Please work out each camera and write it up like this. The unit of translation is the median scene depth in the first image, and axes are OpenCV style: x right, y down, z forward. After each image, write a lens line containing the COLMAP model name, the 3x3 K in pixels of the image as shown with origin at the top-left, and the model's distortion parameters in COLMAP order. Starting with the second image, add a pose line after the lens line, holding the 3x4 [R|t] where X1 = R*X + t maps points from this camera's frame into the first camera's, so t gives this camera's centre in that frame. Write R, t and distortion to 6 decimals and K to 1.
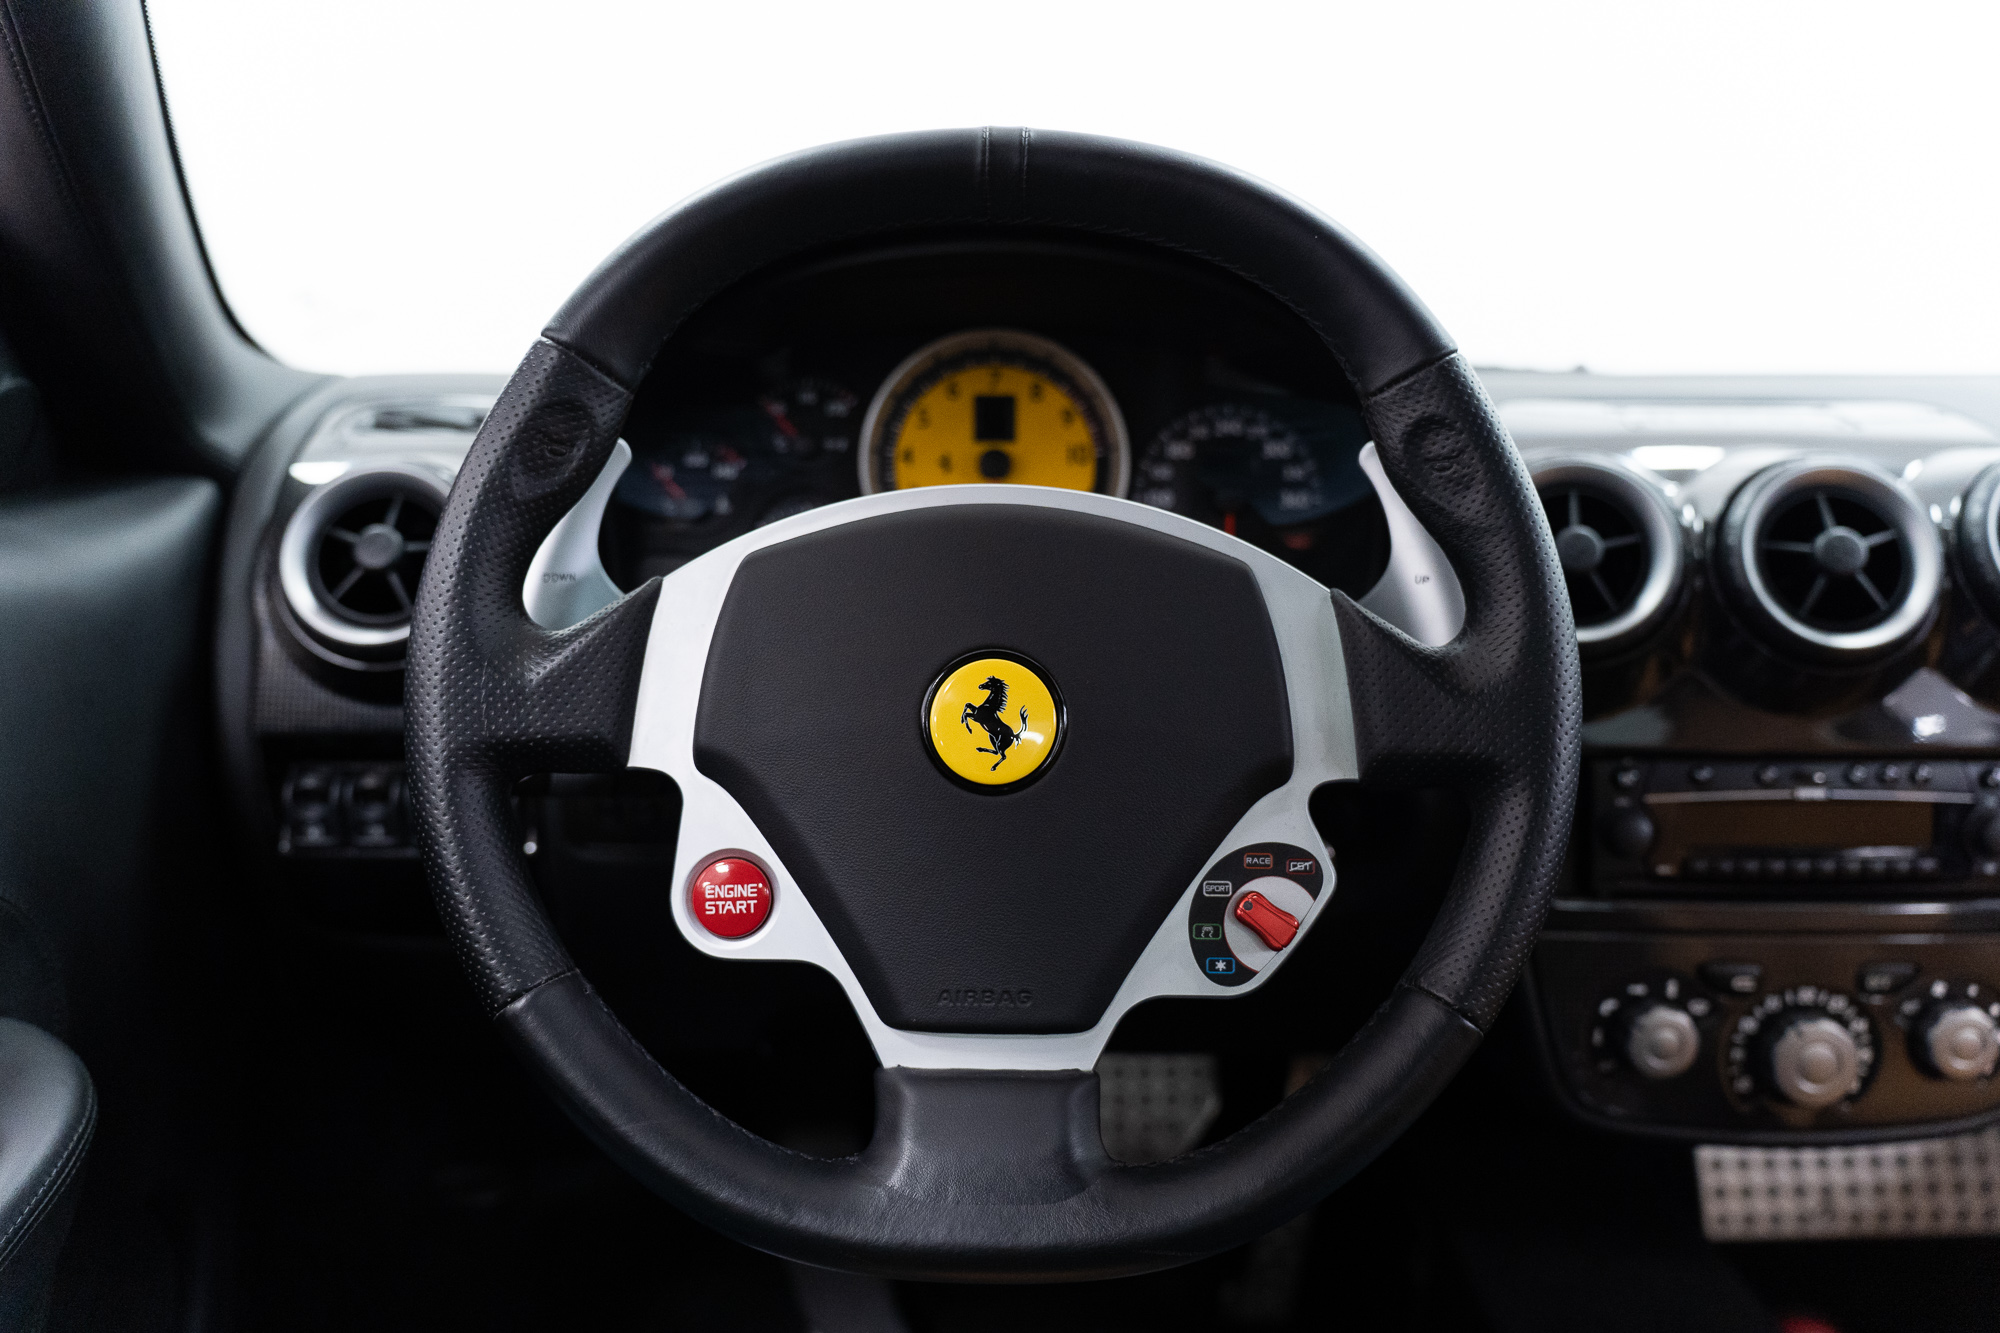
lens RADIAL K [[1764.1, 0, 956.3], [0, 1764.1, 660.8], [0, 0, 1]] dist [0.016812, 0.003837]
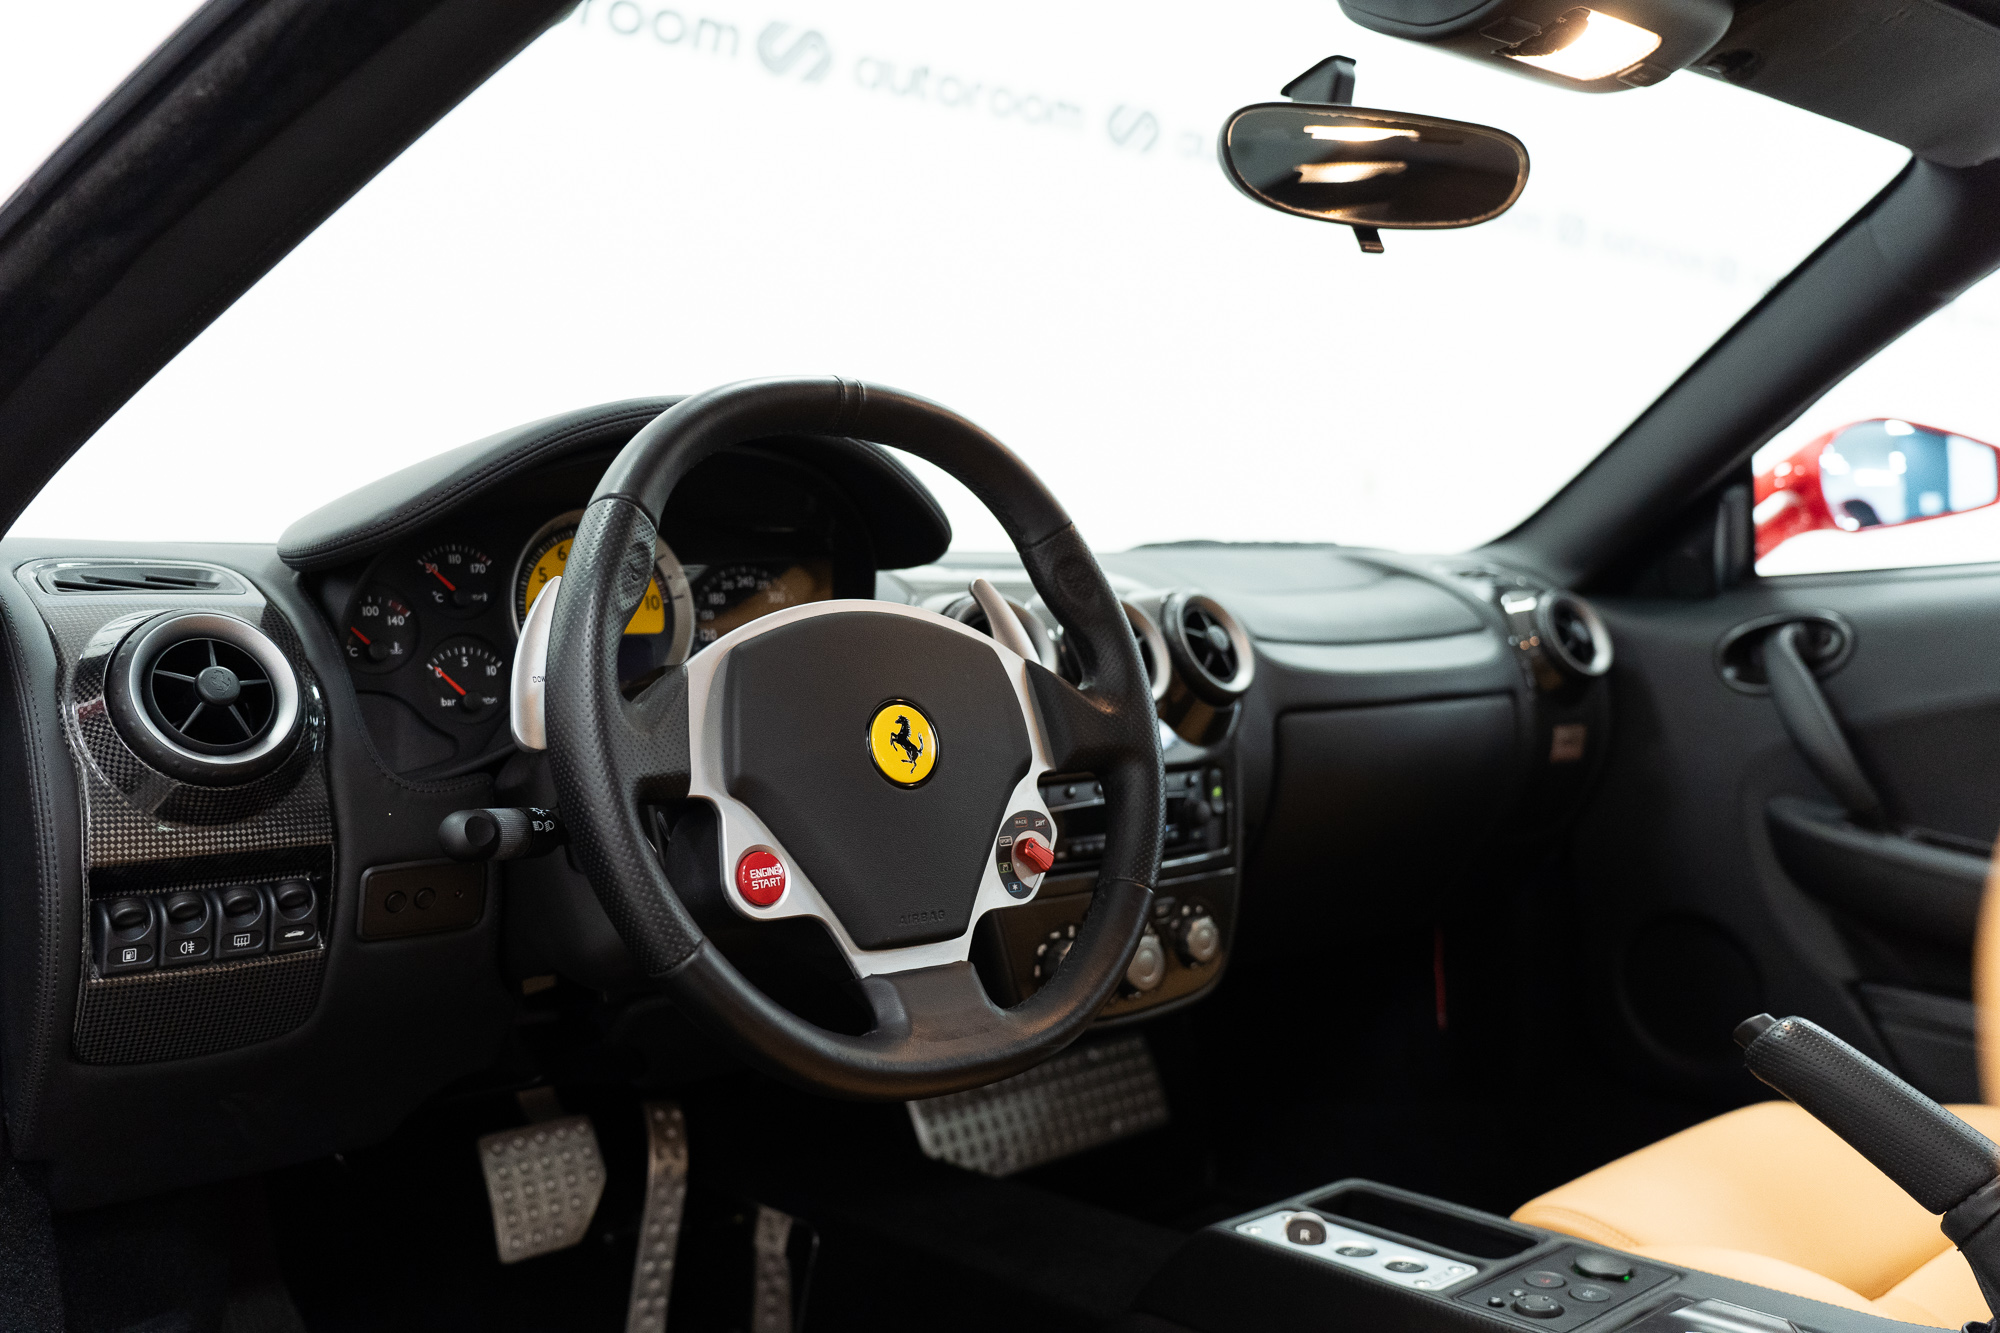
lens RADIAL K [[1899.0, 0, 1069.4], [0, 1899.0, 641.1], [0, 0, 1]] dist [0.055499, 0.000000]
pose [[0.726067, -0.028233, 0.687045, -1.008689], [0.120791, 0.988857, -0.087016, 0.106102], [-0.676932, 0.146168, 0.721386, -0.333289]]
